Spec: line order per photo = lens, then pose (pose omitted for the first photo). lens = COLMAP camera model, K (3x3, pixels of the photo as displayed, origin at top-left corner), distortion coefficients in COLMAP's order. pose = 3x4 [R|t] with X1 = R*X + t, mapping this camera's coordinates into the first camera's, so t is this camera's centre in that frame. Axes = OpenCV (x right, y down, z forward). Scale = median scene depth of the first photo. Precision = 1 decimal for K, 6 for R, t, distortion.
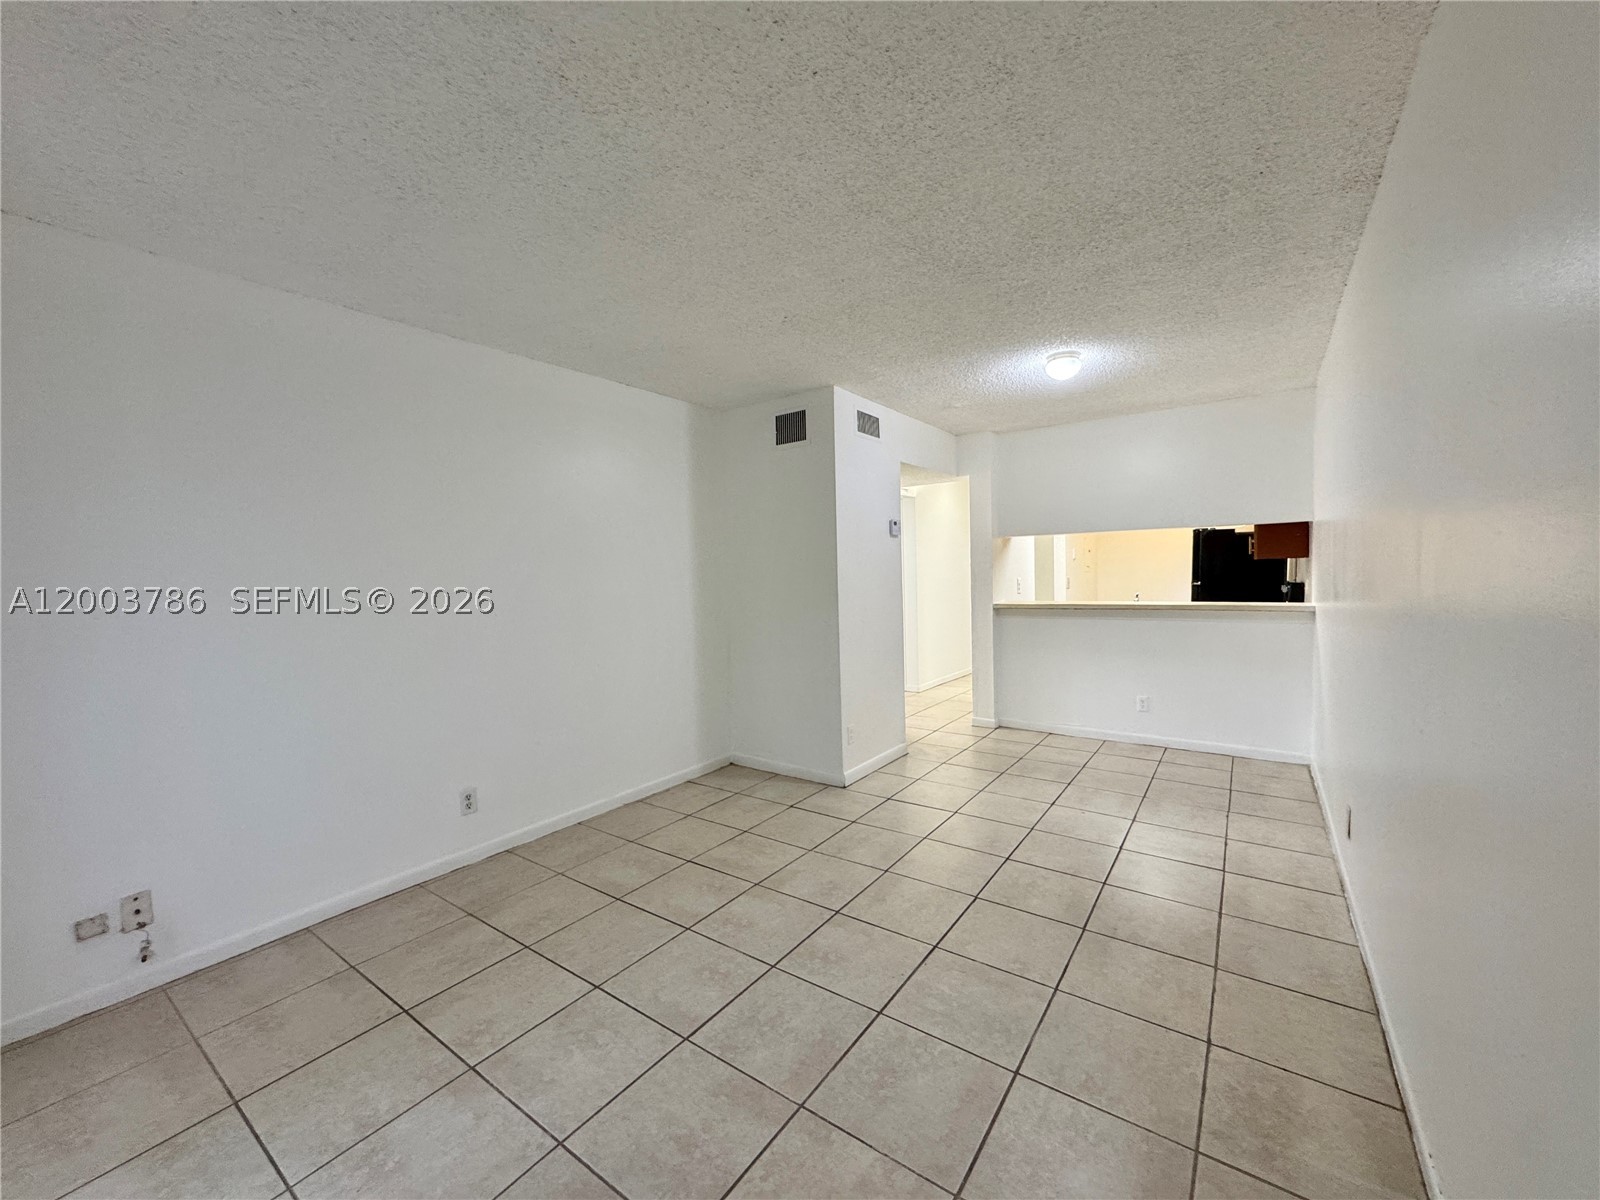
lens RADIAL K [[647.0, 0, 800.0], [0, 647.0, 600.0], [0, 0, 1]] dist [-0.001140, 0.000257]
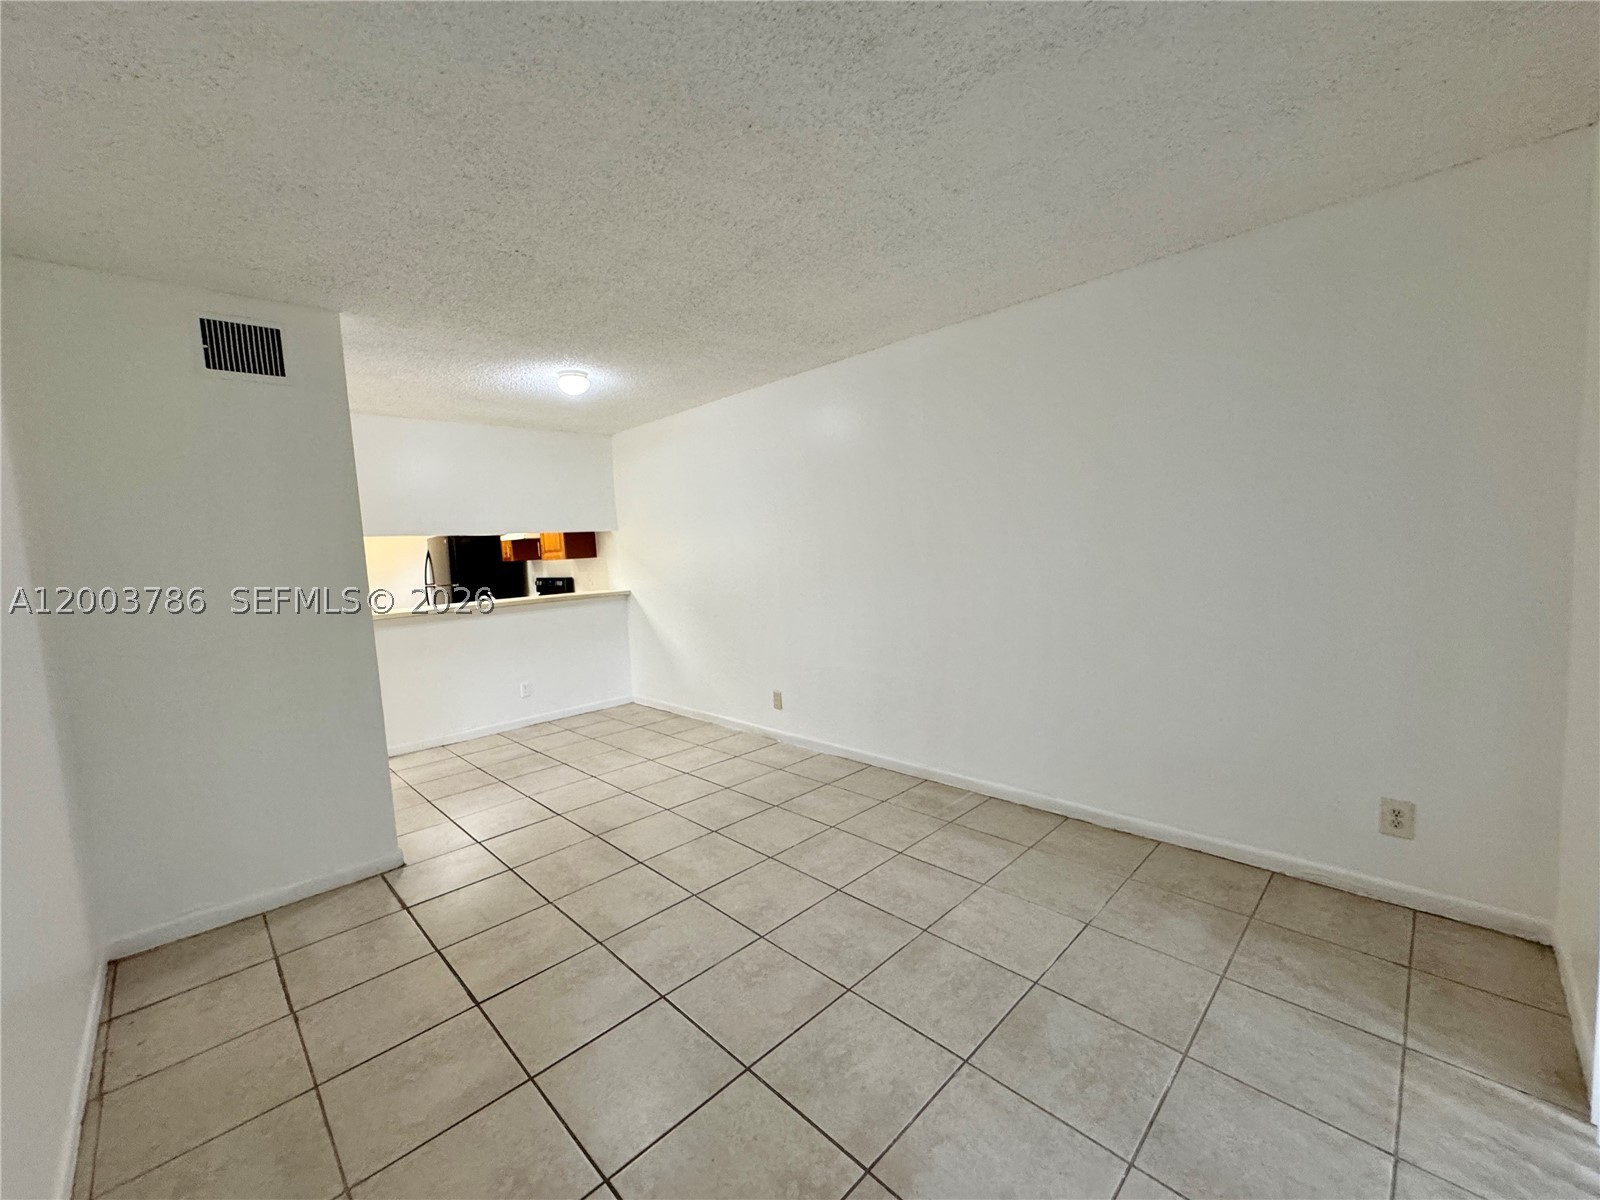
lens RADIAL K [[647.0, 0, 800.0], [0, 647.0, 600.0], [0, 0, 1]] dist [-0.001140, 0.000257]
pose [[0.160019, -0.067981, 0.984770, -0.616558], [0.088090, 0.994629, 0.054348, -0.015197], [-0.983176, 0.078051, 0.165148, 0.437373]]
